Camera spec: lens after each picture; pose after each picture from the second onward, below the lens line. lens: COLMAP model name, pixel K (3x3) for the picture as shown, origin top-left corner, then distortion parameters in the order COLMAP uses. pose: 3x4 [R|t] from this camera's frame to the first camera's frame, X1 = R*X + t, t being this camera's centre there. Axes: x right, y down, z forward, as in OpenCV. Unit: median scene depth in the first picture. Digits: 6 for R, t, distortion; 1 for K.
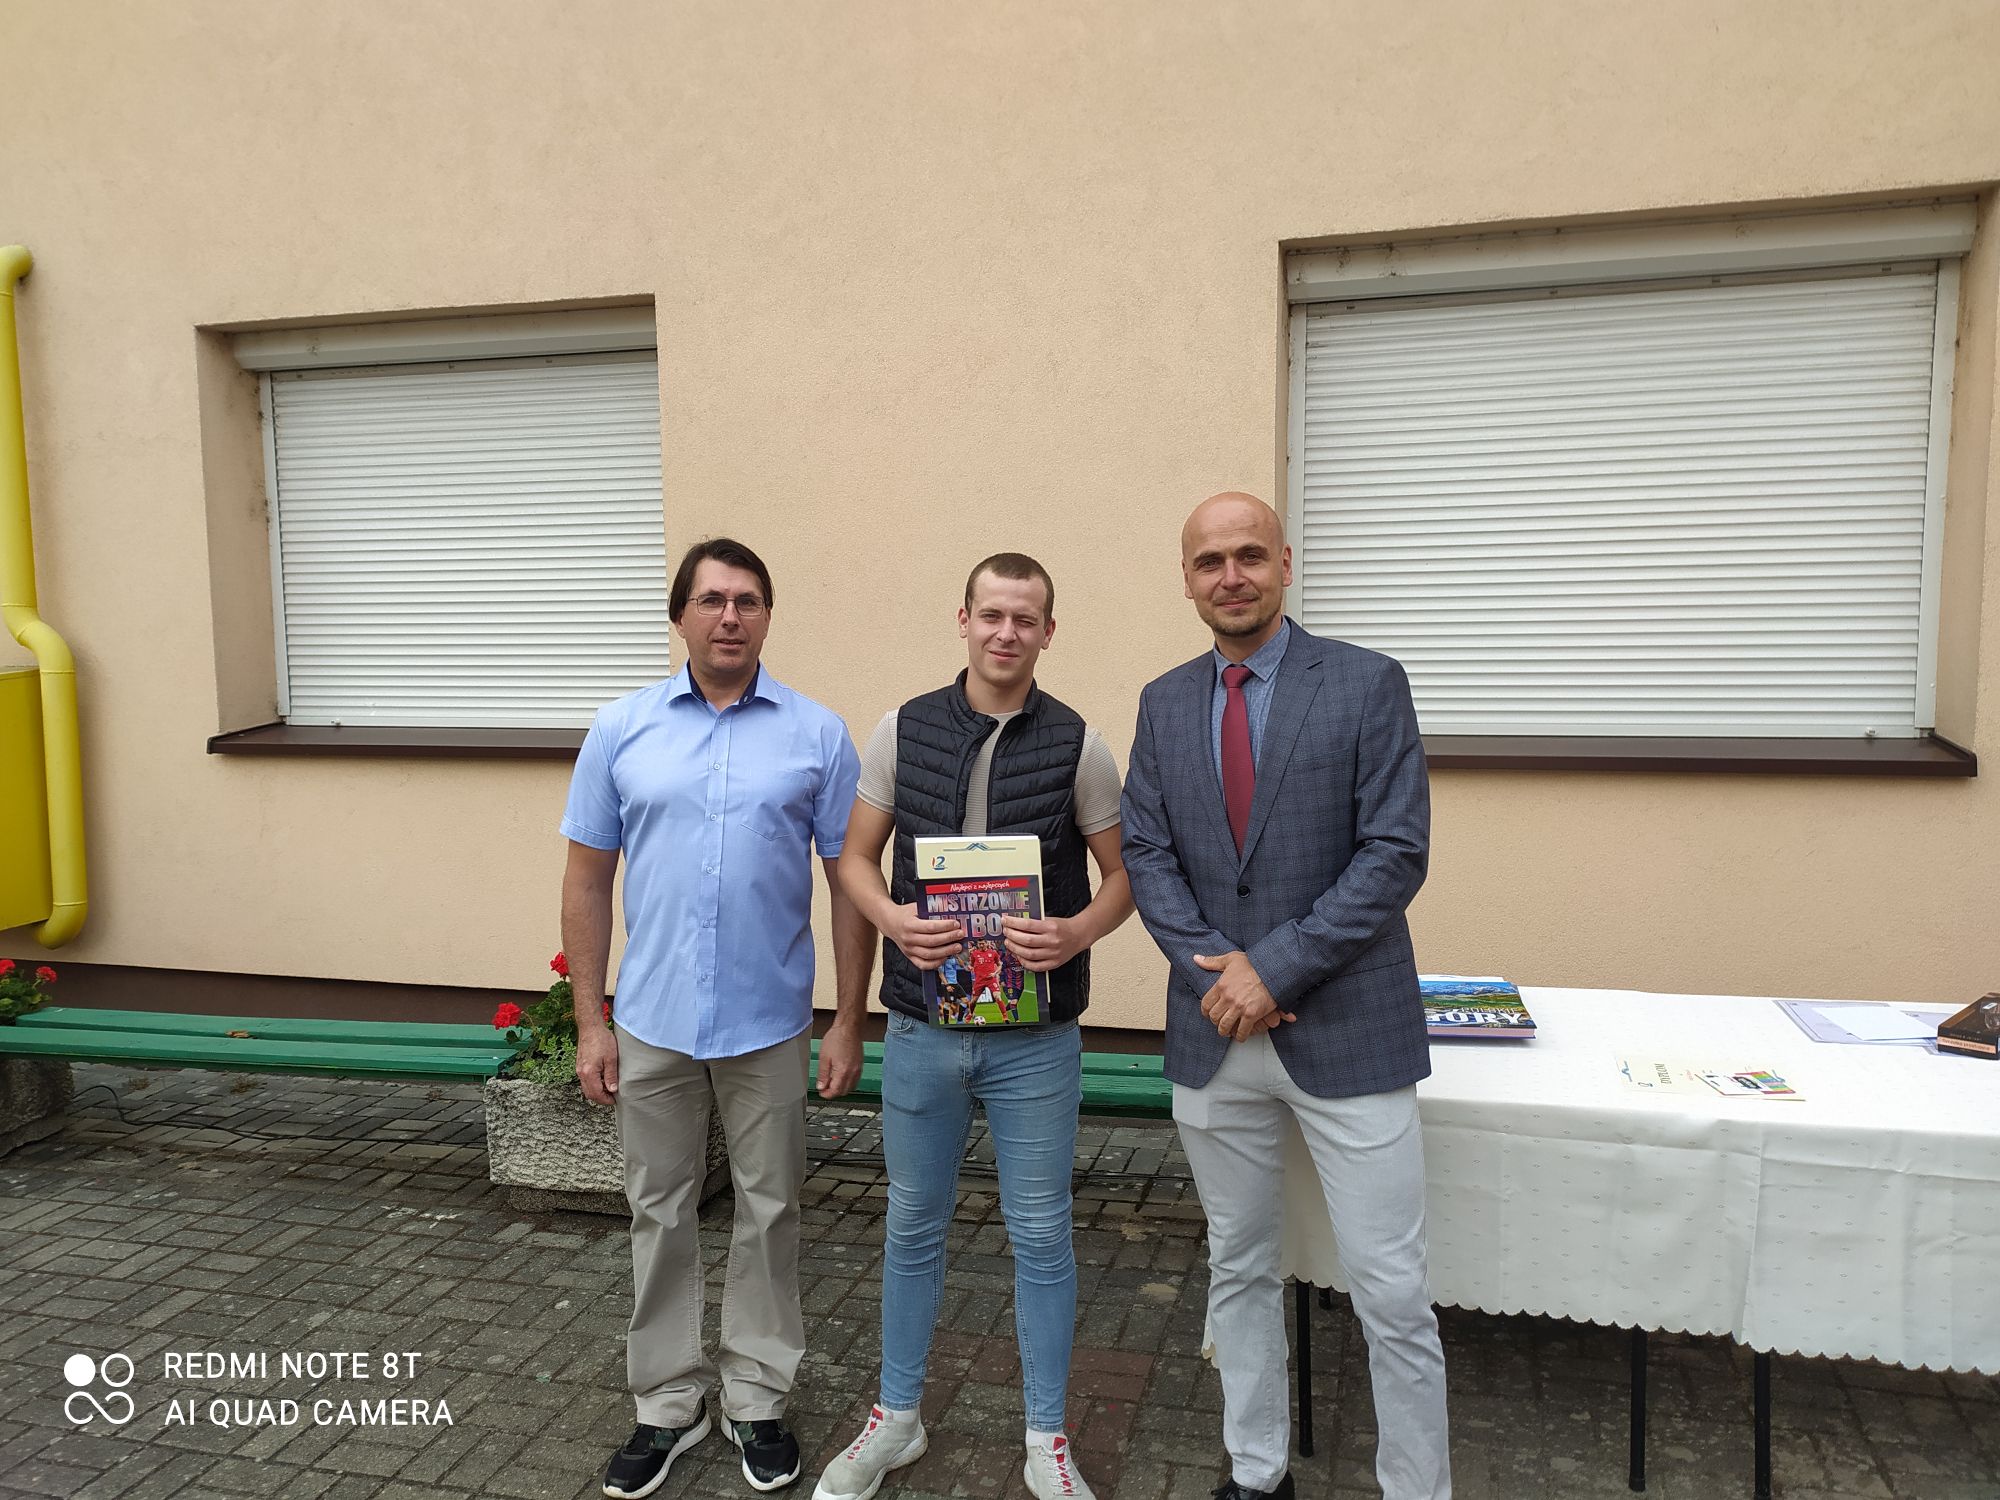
lens RADIAL K [[1490.3, 0, 1006.3], [0, 1490.3, 752.1], [0, 0, 1]] dist [0.047143, -0.042763]
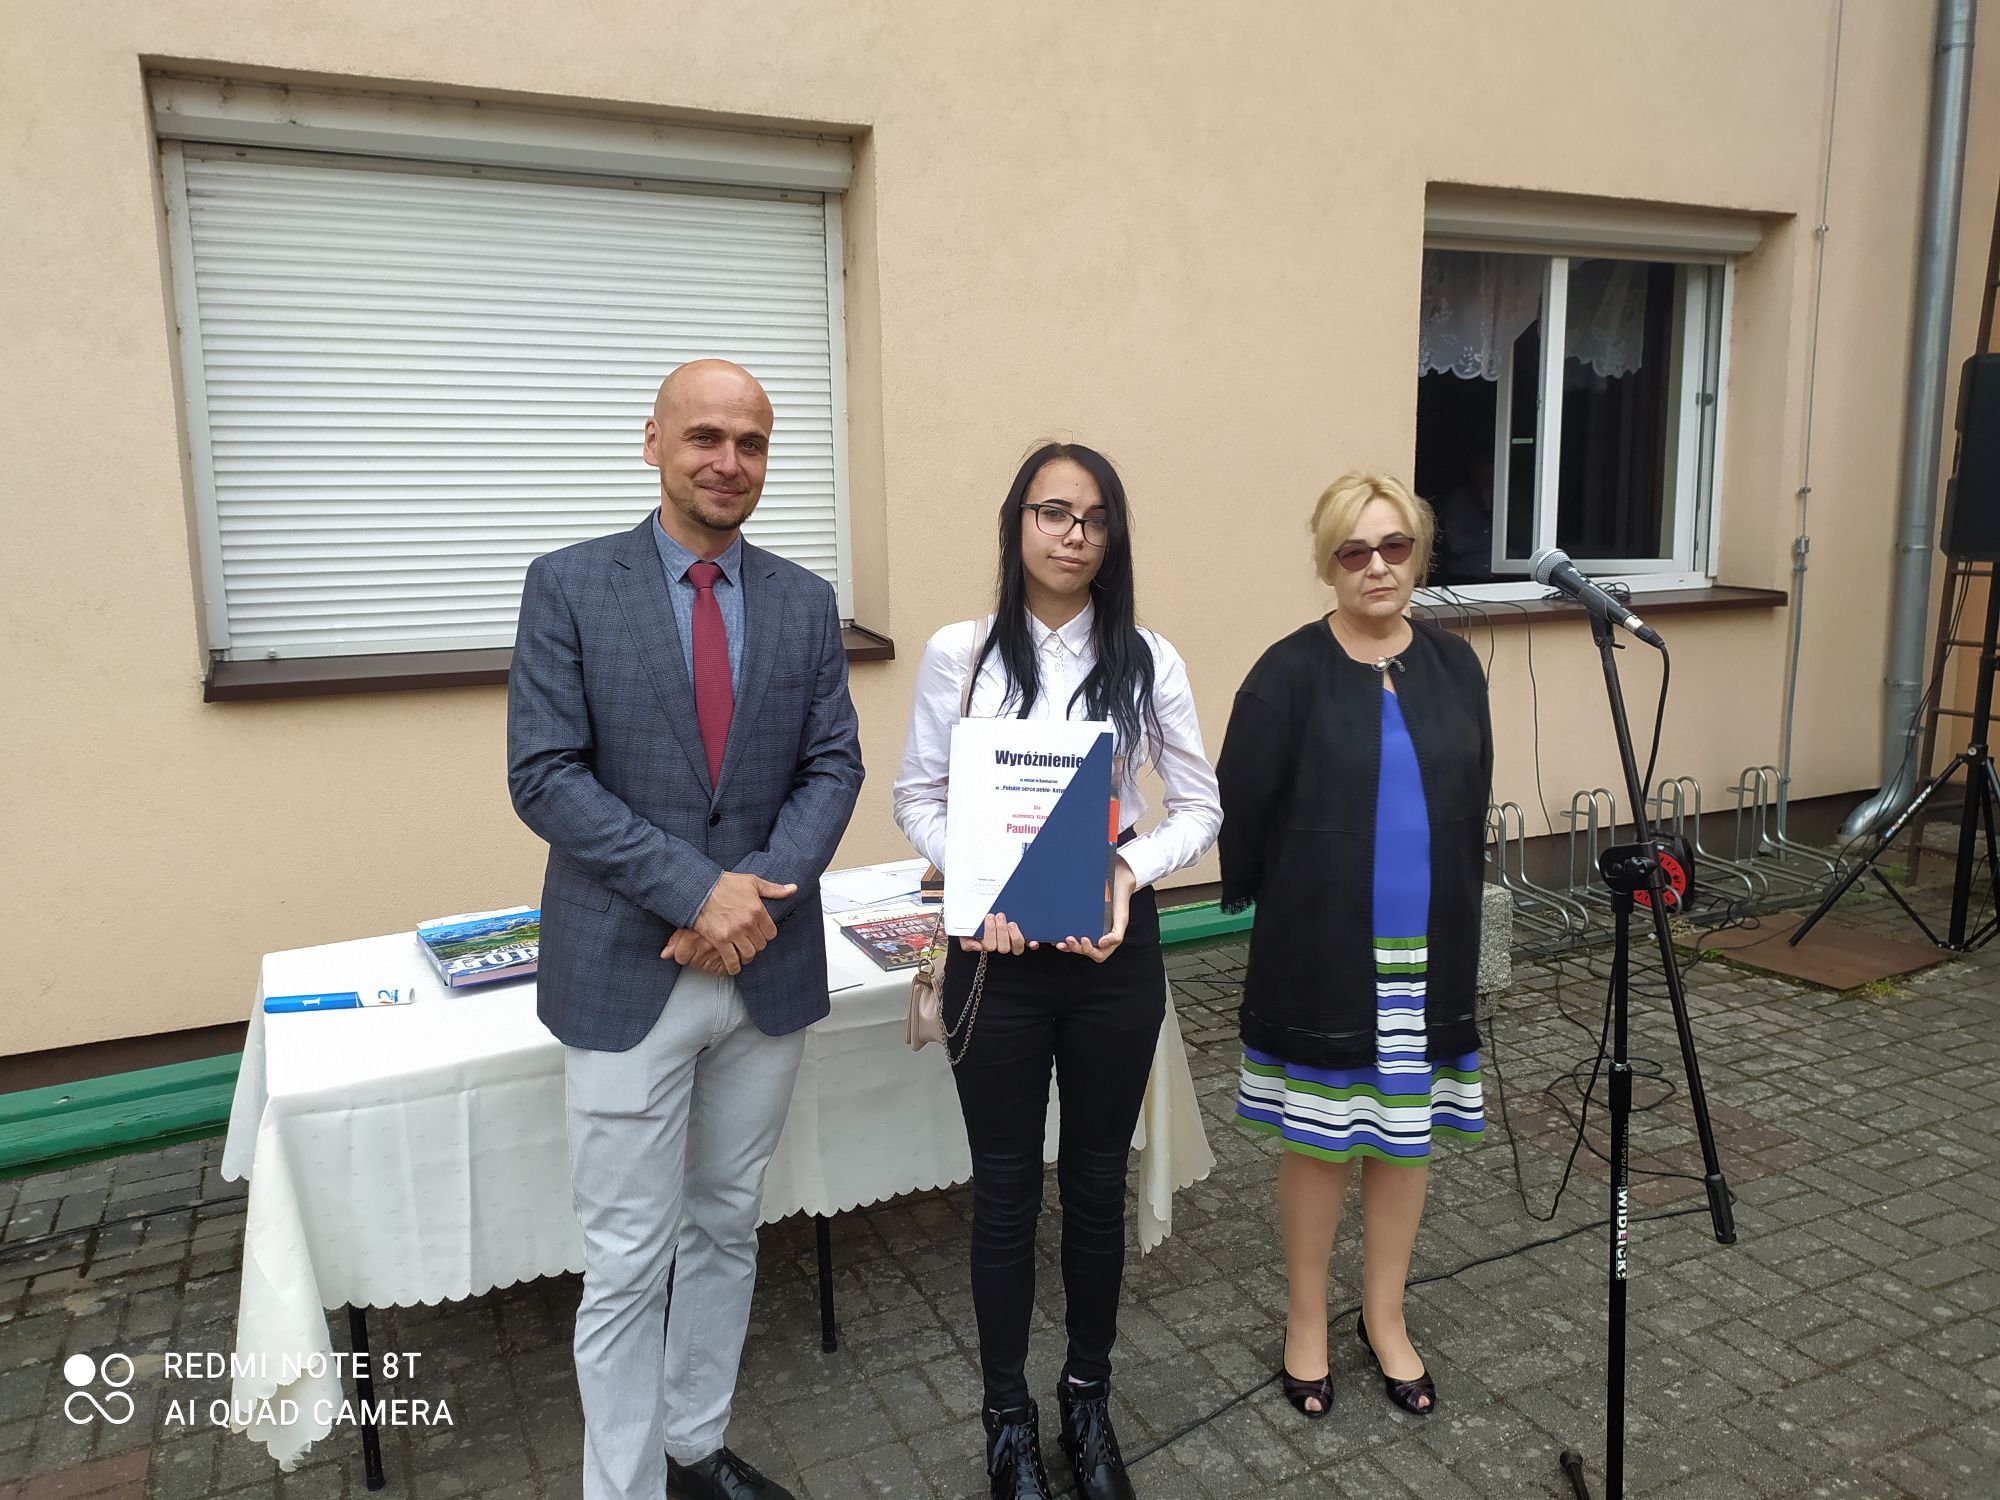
lens RADIAL K [[1490.3, 0, 1003.7], [0, 1490.3, 745.0], [0, 0, 1]] dist [0.047143, -0.042763]
pose [[0.756063, -0.102887, 0.646361, -0.031479], [0.069622, 0.994606, 0.076882, -0.000672], [-0.650785, -0.013127, 0.759148, 0.077330]]
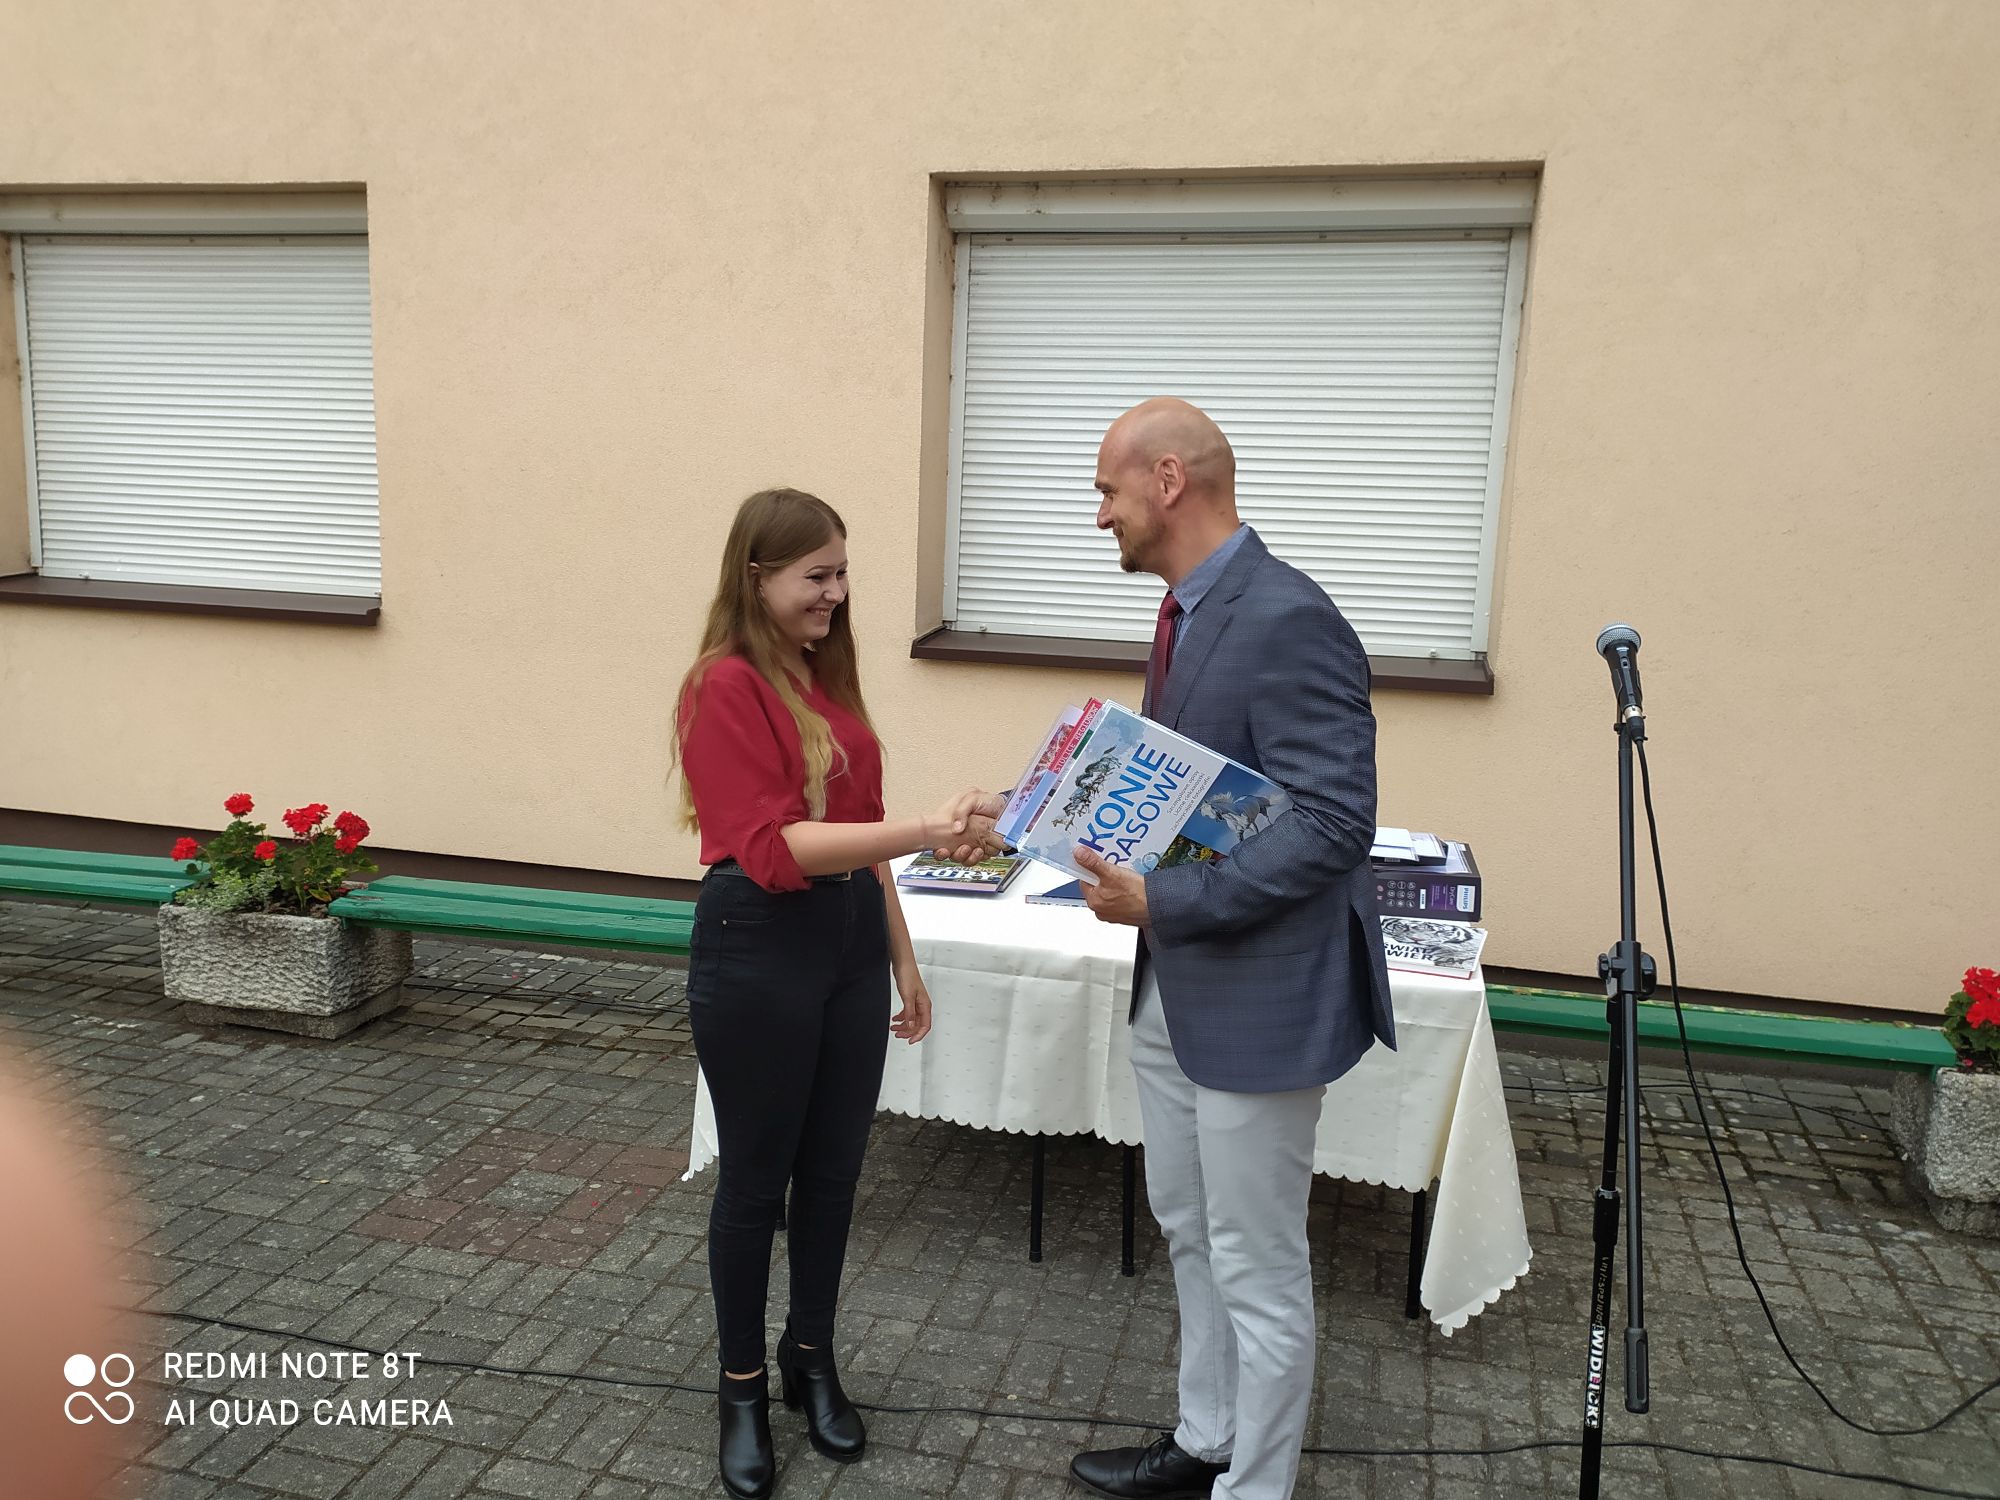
lens RADIAL K [[1476.4, 0, 979.7], [0, 1476.4, 748.2], [0, 0, 1]] dist [0.043271, -0.020048]
pose [[0.998260, 0.047570, 0.034830, 0.205411], [-0.049701, 0.996768, 0.063117, 0.004435], [-0.031715, -0.064739, 0.997398, -0.103115]]
